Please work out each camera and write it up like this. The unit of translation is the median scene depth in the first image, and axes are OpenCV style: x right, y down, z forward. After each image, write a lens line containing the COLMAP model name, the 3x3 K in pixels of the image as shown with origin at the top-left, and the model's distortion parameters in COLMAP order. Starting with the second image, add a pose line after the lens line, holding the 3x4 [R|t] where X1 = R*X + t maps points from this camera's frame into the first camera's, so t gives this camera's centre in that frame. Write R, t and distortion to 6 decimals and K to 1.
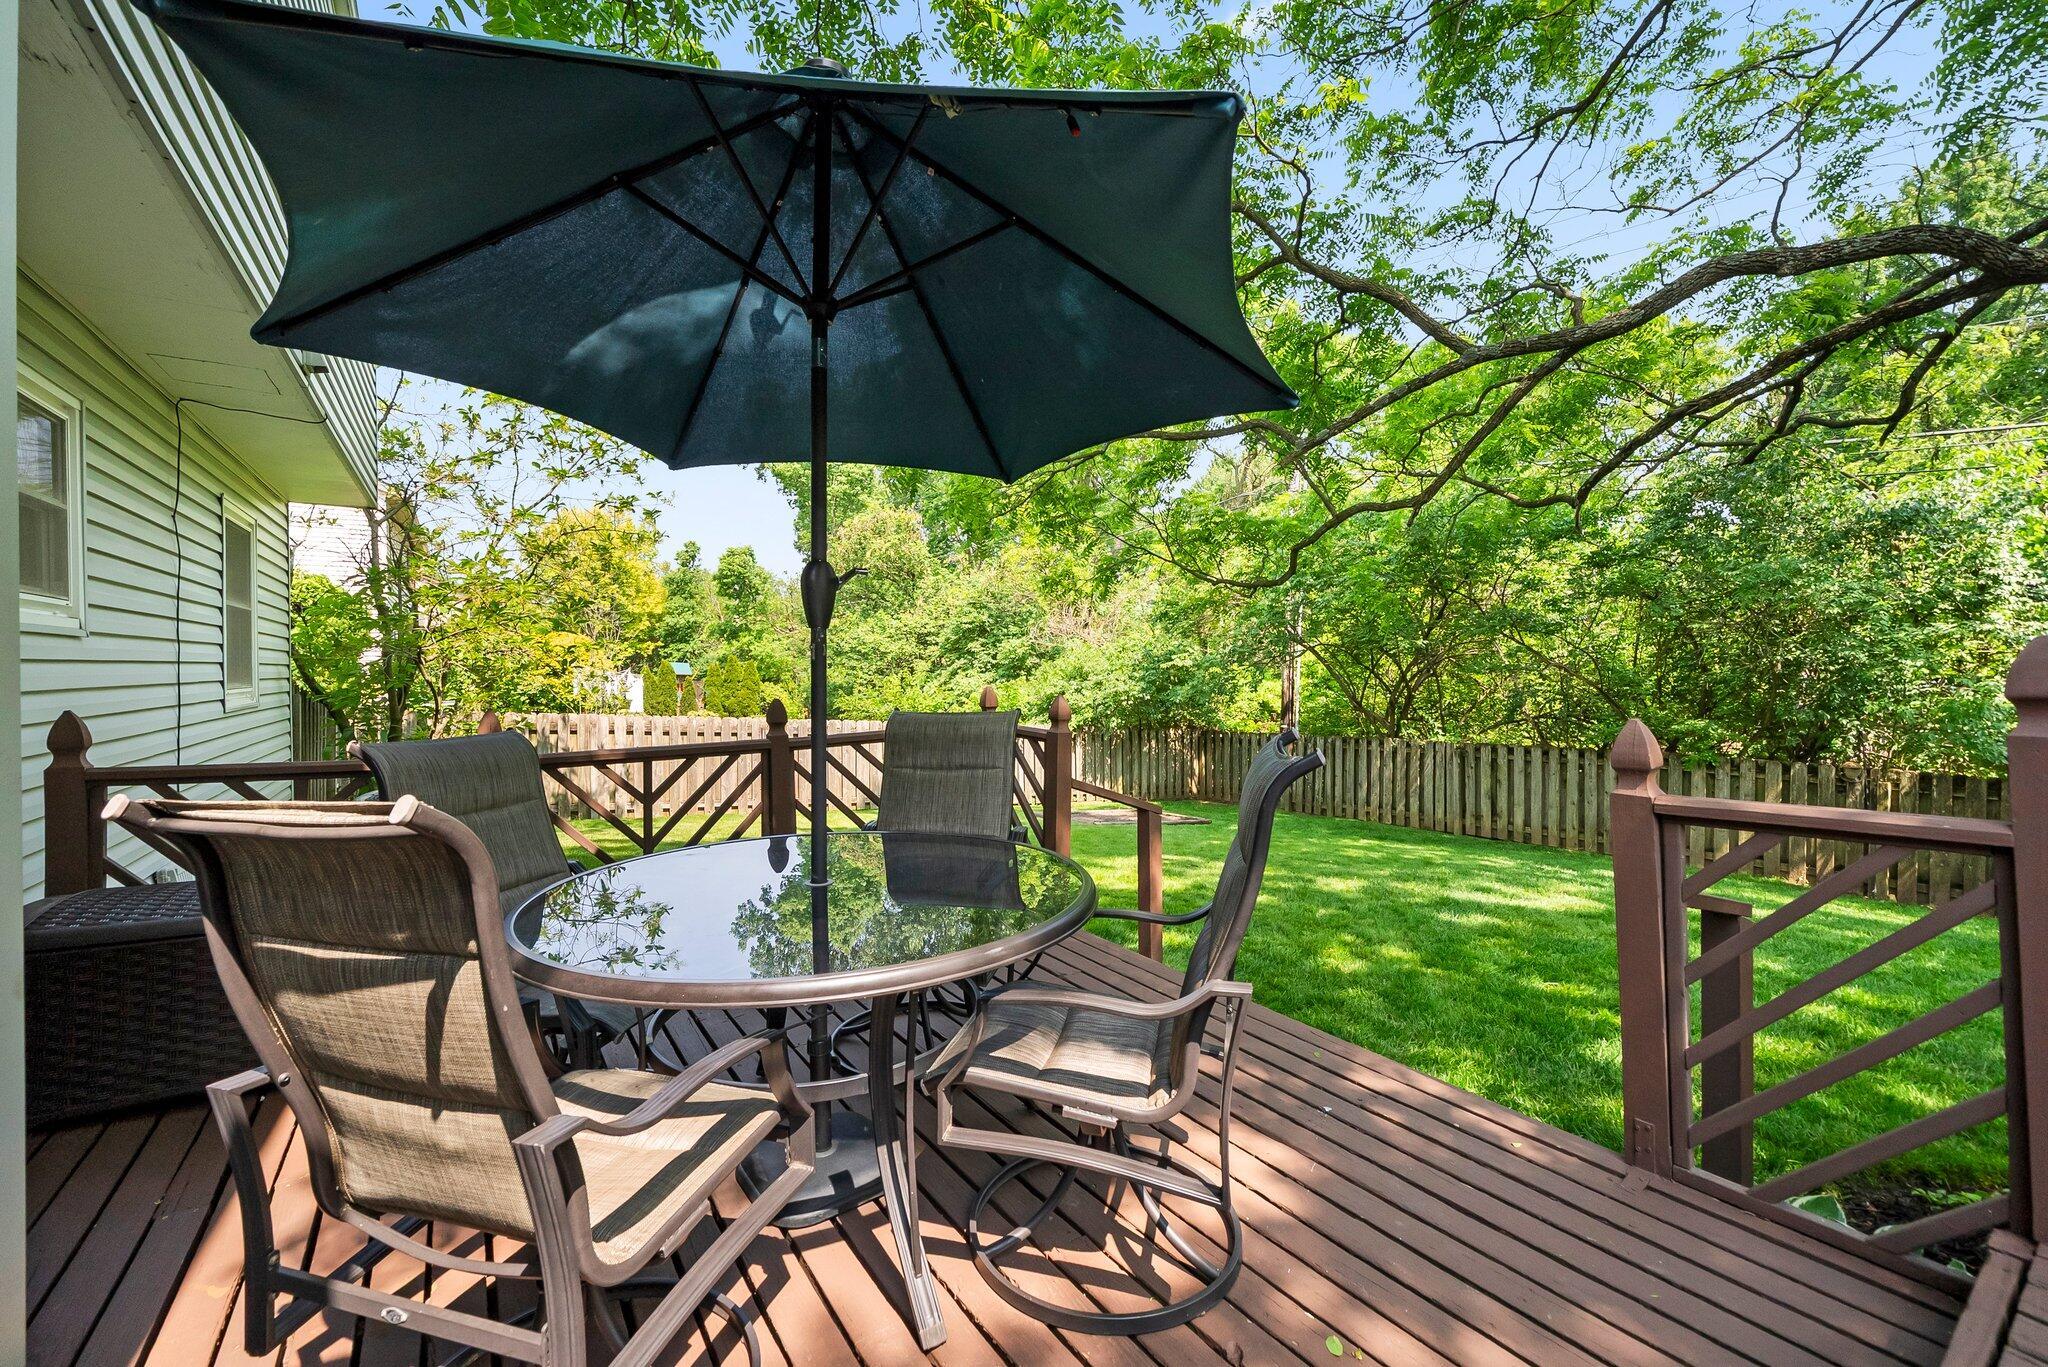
lens RADIAL K [[811.0, 0, 1019.5], [0, 811.0, 672.3], [0, 0, 1]] dist [-0.009534, 0.000097]
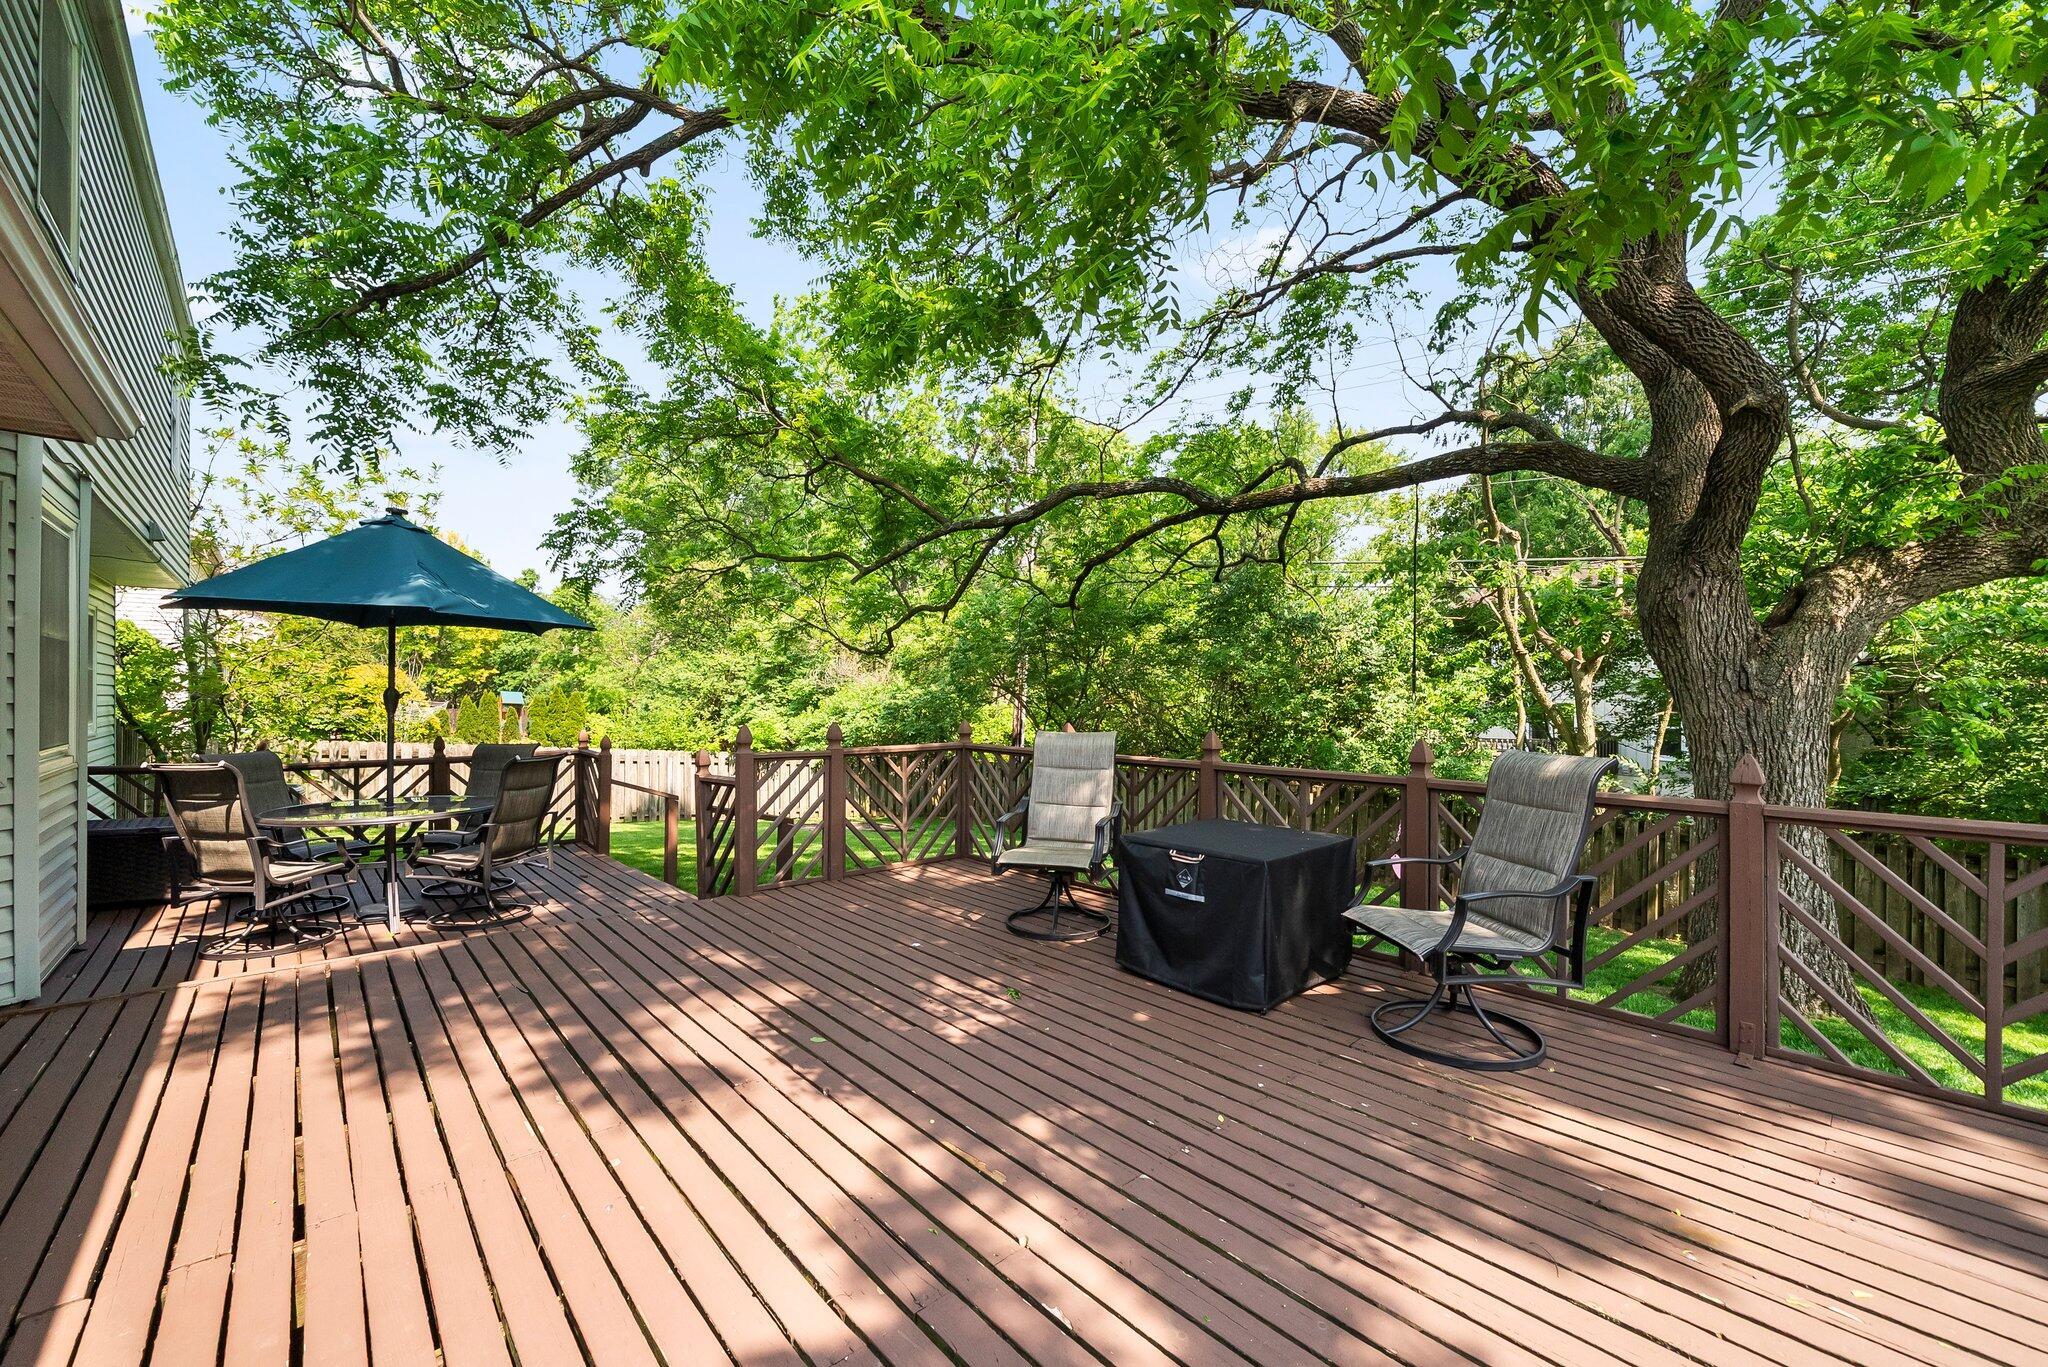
lens RADIAL K [[819.0, 0, 1024.6], [0, 819.0, 696.6], [0, 0, 1]] dist [-0.008490, -0.000297]
pose [[0.989877, 0.011388, 0.141473, 0.385334], [-0.010376, 0.999915, -0.007889, -0.026810], [-0.141551, 0.006342, 0.989911, -0.524344]]
